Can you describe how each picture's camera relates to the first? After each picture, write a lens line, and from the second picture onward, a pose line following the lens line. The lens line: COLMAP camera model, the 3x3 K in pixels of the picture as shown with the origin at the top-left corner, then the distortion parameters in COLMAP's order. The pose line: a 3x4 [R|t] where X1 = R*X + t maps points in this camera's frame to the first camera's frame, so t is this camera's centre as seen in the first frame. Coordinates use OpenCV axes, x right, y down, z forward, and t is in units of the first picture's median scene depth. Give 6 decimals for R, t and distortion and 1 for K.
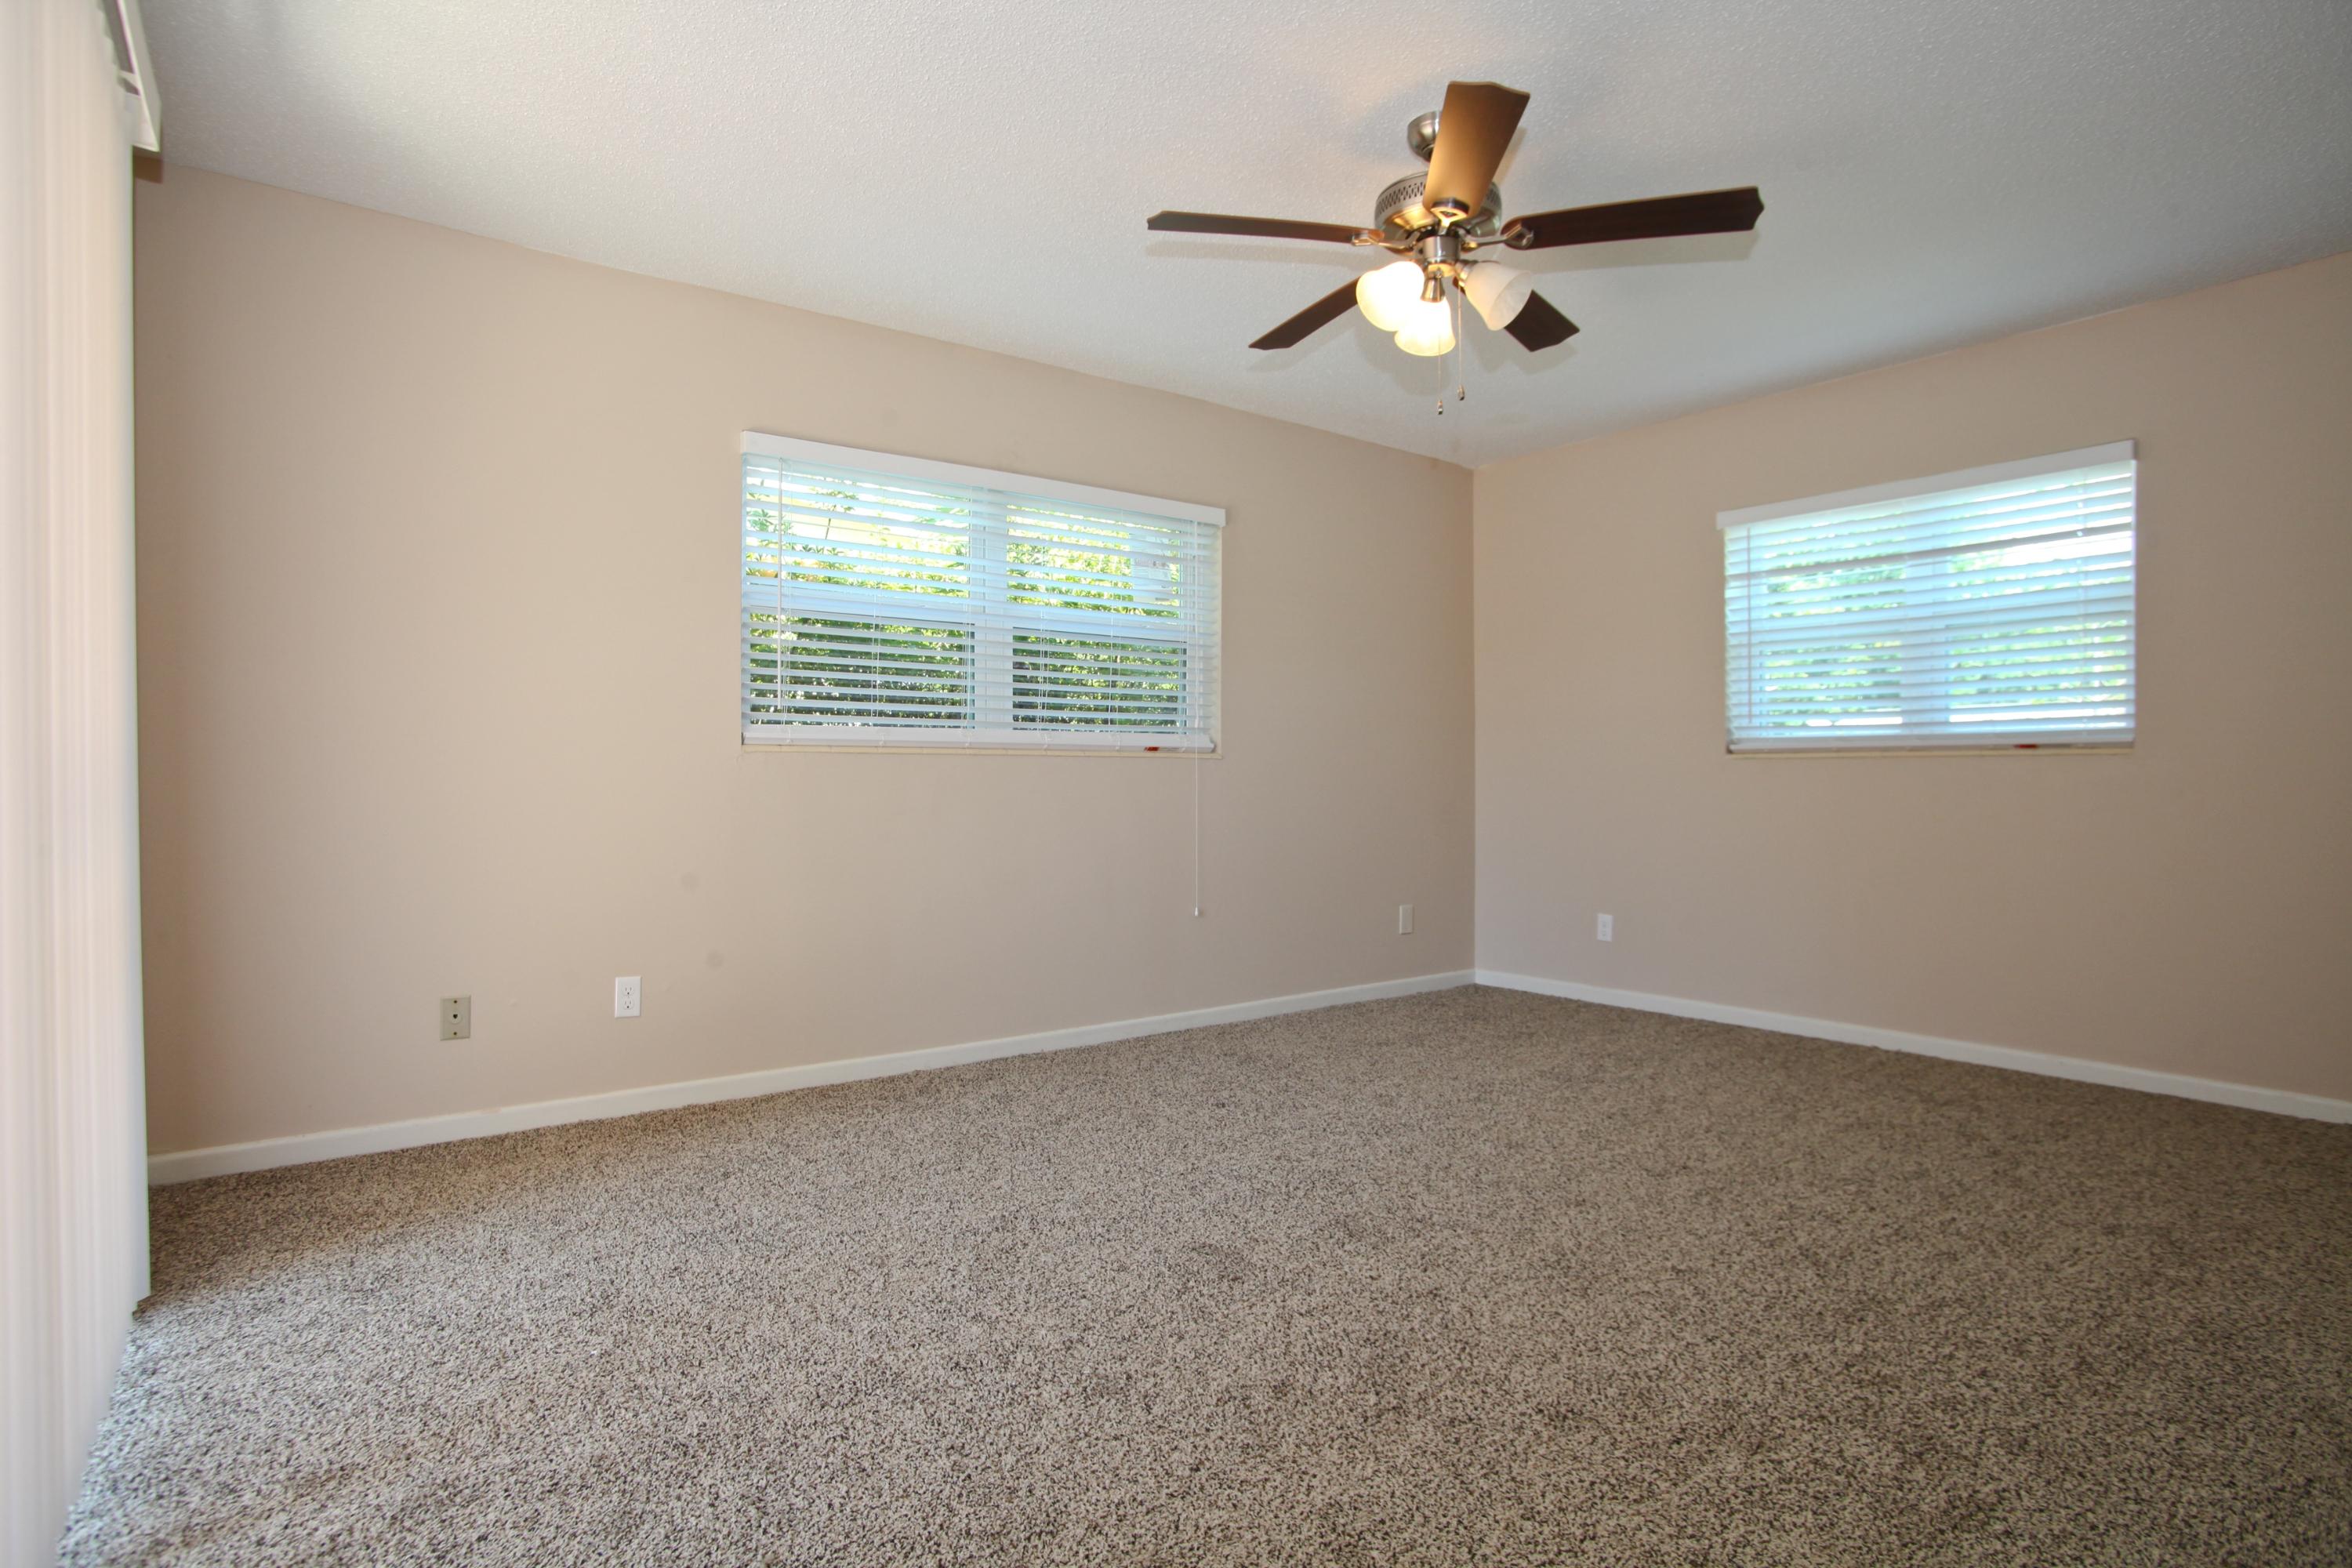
lens RADIAL K [[1164.7, 0, 1135.6], [0, 1164.7, 785.4], [0, 0, 1]] dist [-0.082981, 0.032017]
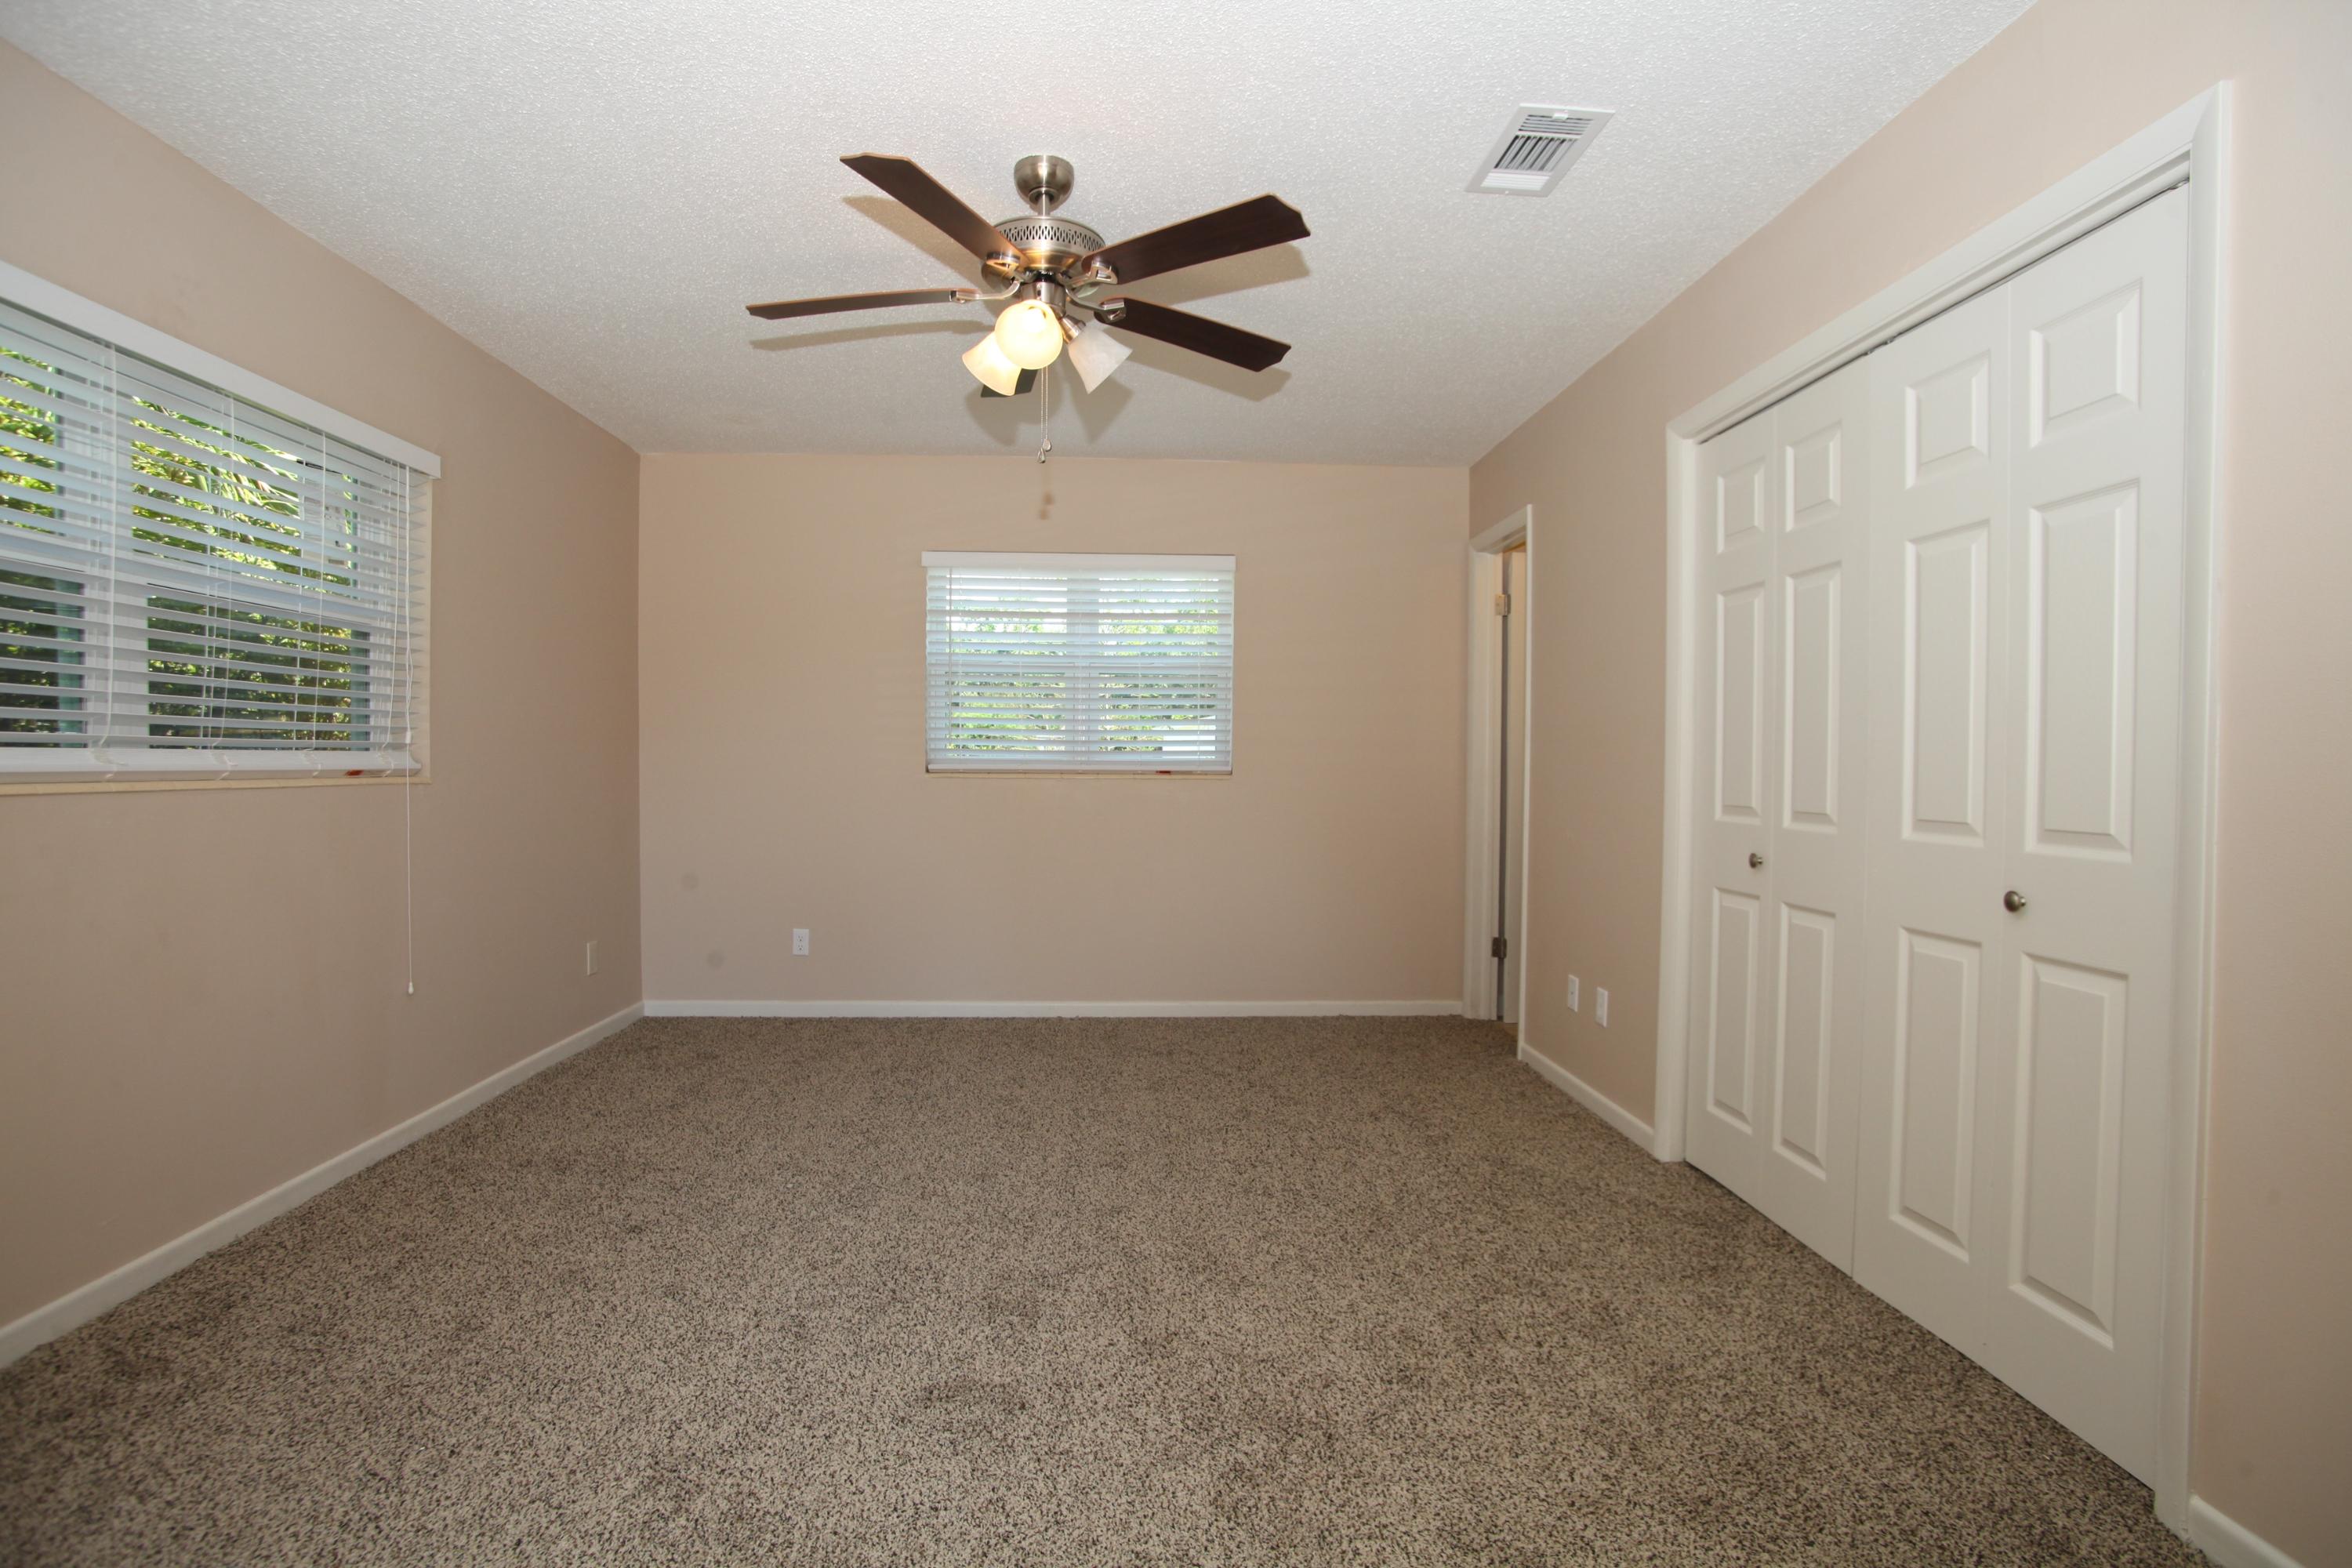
lens RADIAL K [[1151.3, 0, 1150.1], [0, 1151.3, 782.2], [0, 0, 1]] dist [-0.080313, 0.034021]
pose [[0.561141, -0.012611, 0.827624, -0.354018], [0.000955, 0.999893, 0.014589, -0.044340], [-0.827720, -0.007396, 0.561093, 0.258190]]
